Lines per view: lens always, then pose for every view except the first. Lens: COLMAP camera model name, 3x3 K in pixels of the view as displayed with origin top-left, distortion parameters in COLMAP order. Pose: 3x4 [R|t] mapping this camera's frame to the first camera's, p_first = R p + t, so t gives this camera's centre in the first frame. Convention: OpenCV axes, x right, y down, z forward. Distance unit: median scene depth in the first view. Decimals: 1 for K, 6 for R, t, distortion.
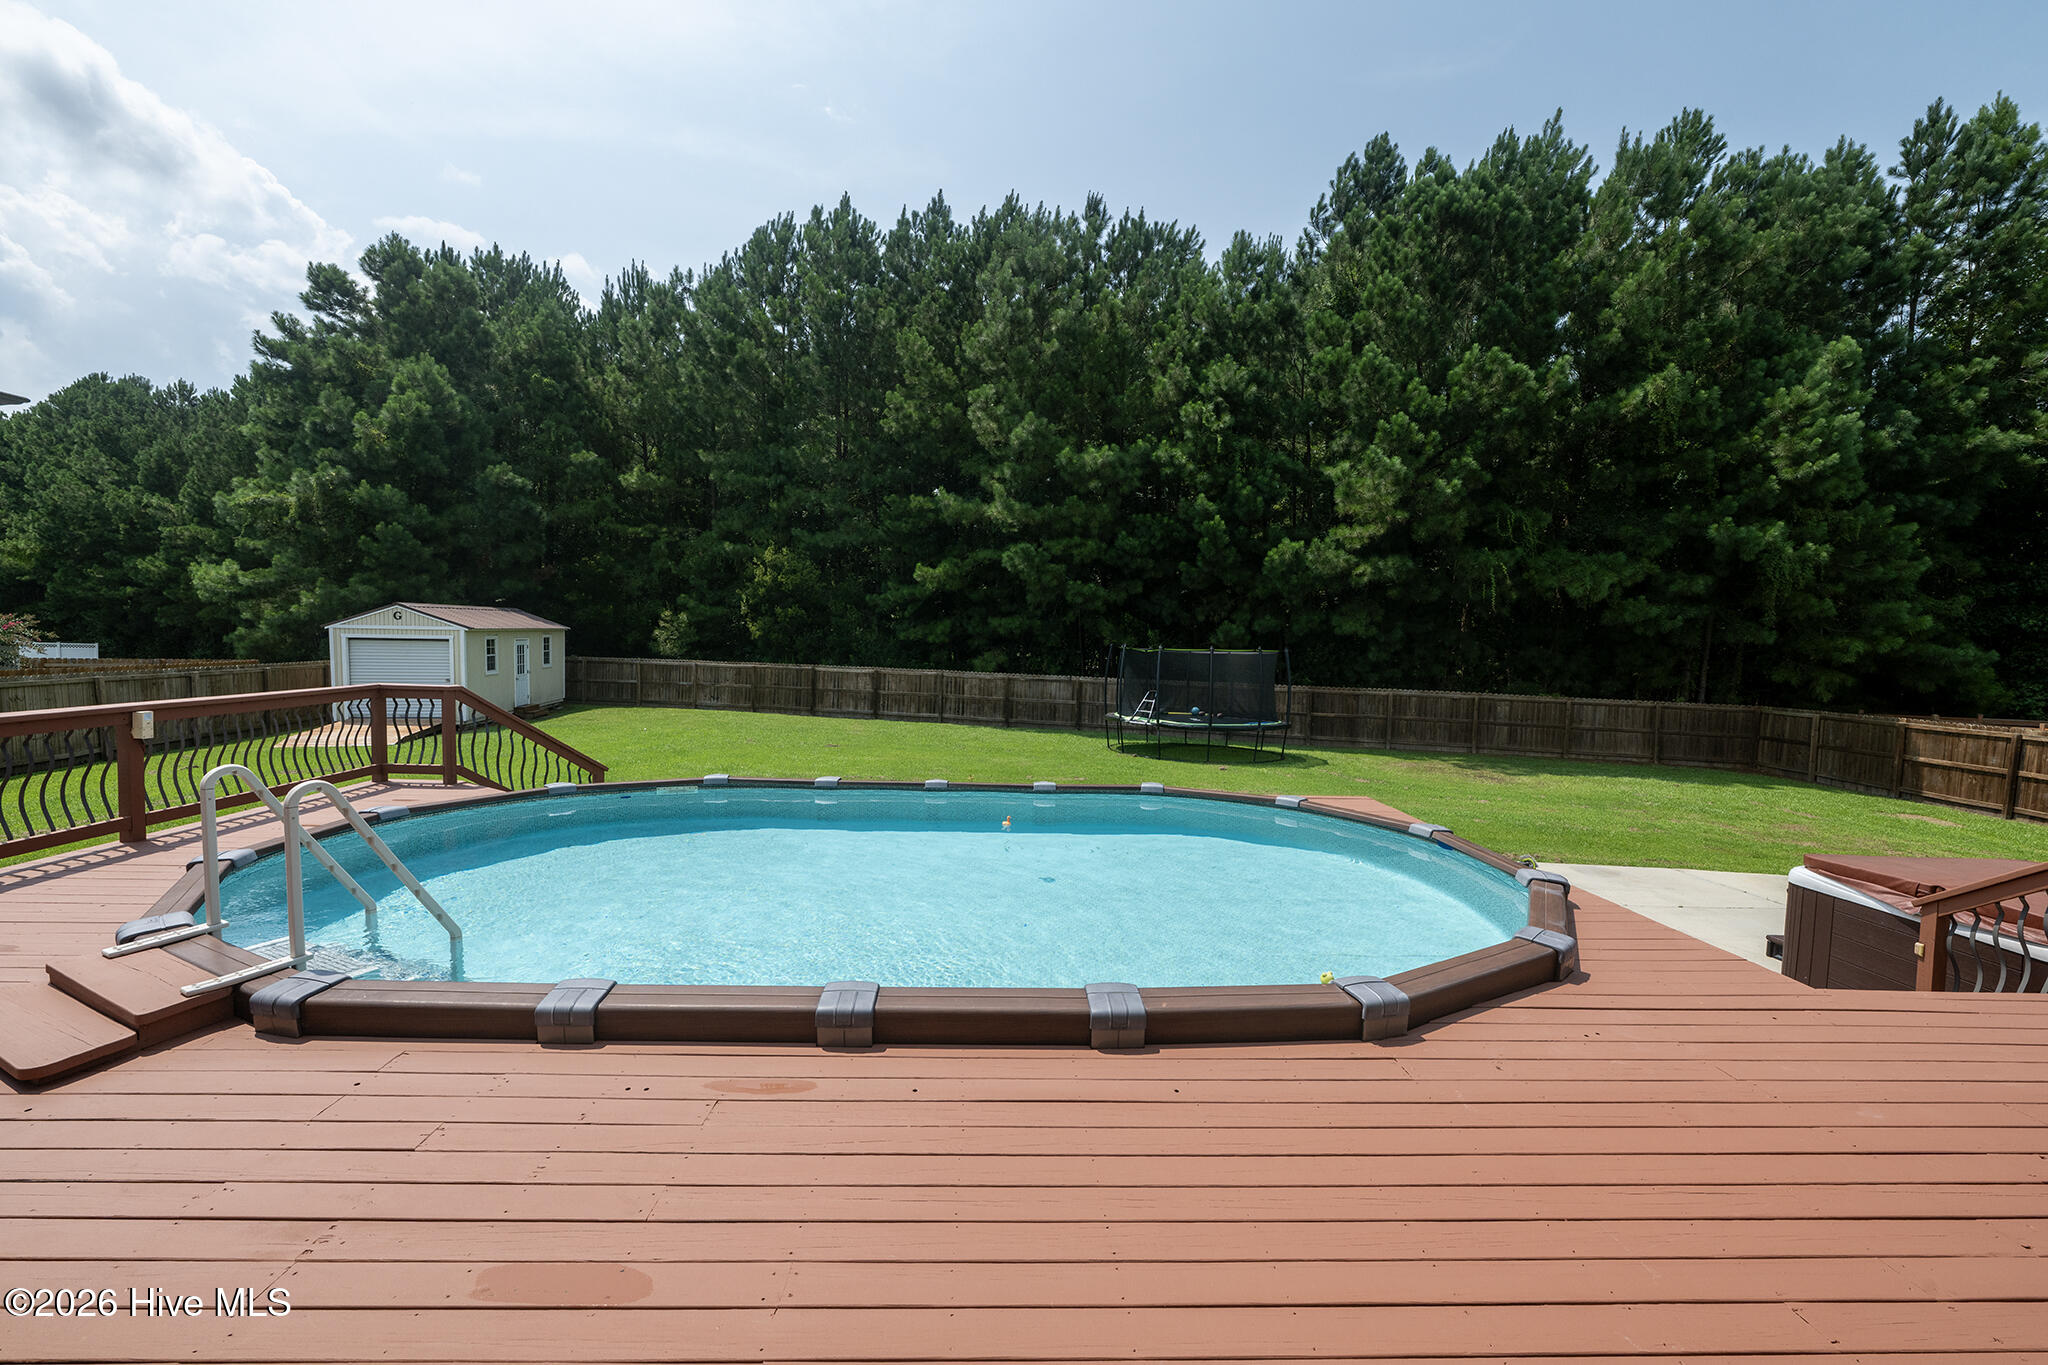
lens RADIAL K [[828.4, 0, 1035.6], [0, 828.4, 679.1], [0, 0, 1]] dist [-0.001364, 0.000228]
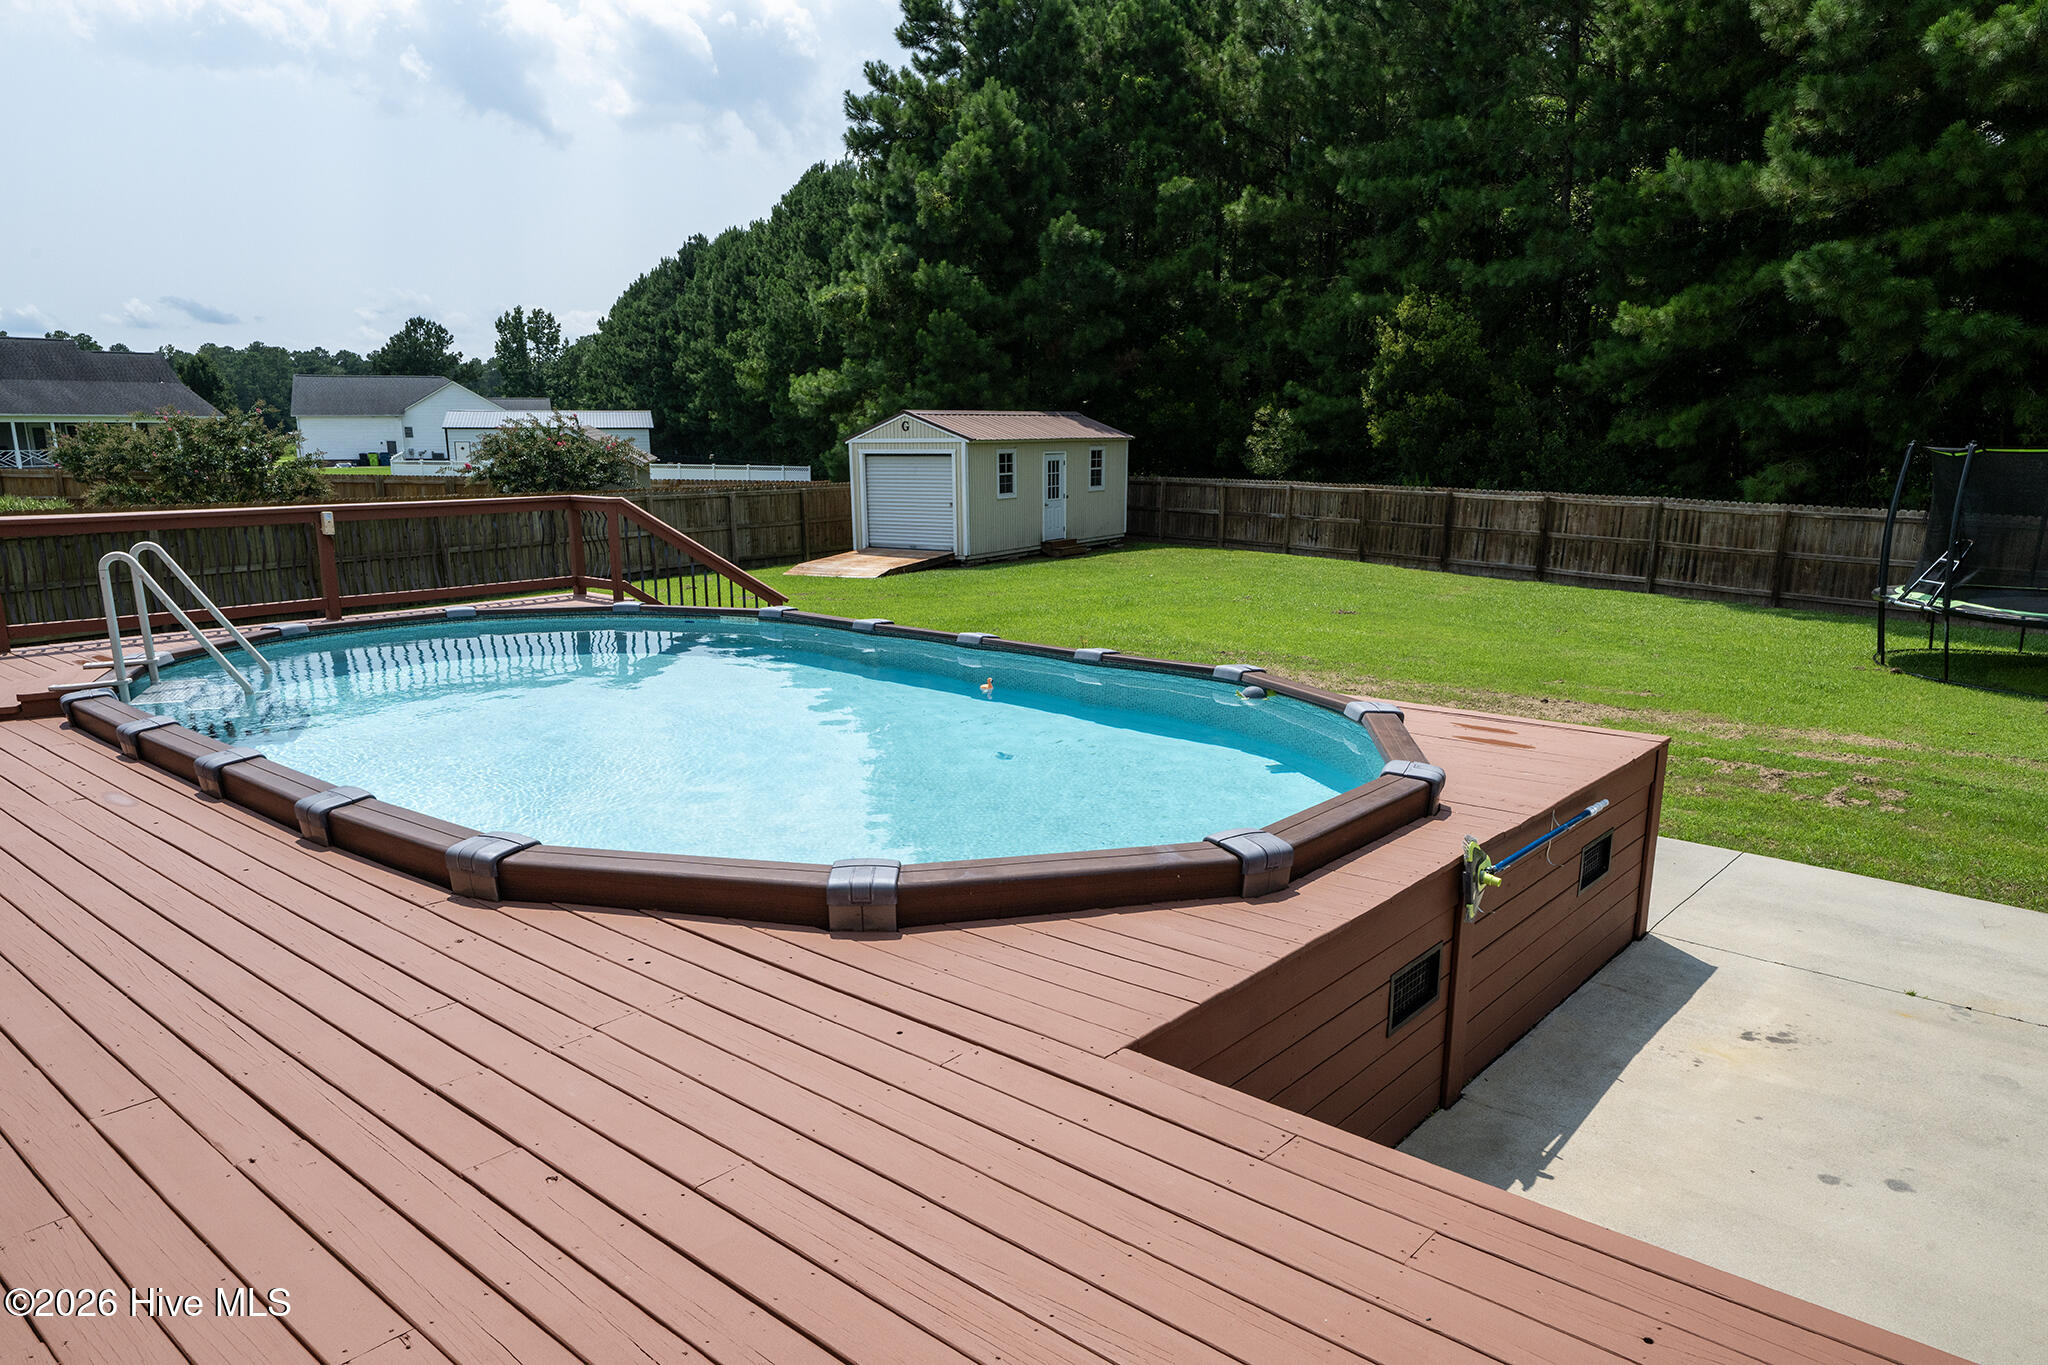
lens RADIAL K [[1333.2, 0, 1024.9], [0, 1333.2, 741.9], [0, 0, 1]] dist [-0.004517, 0.001181]
pose [[0.734524, 0.127390, -0.666518, 0.187044], [-0.015392, 0.985096, 0.171317, 0.003901], [0.678408, -0.115577, 0.725538, 0.045142]]
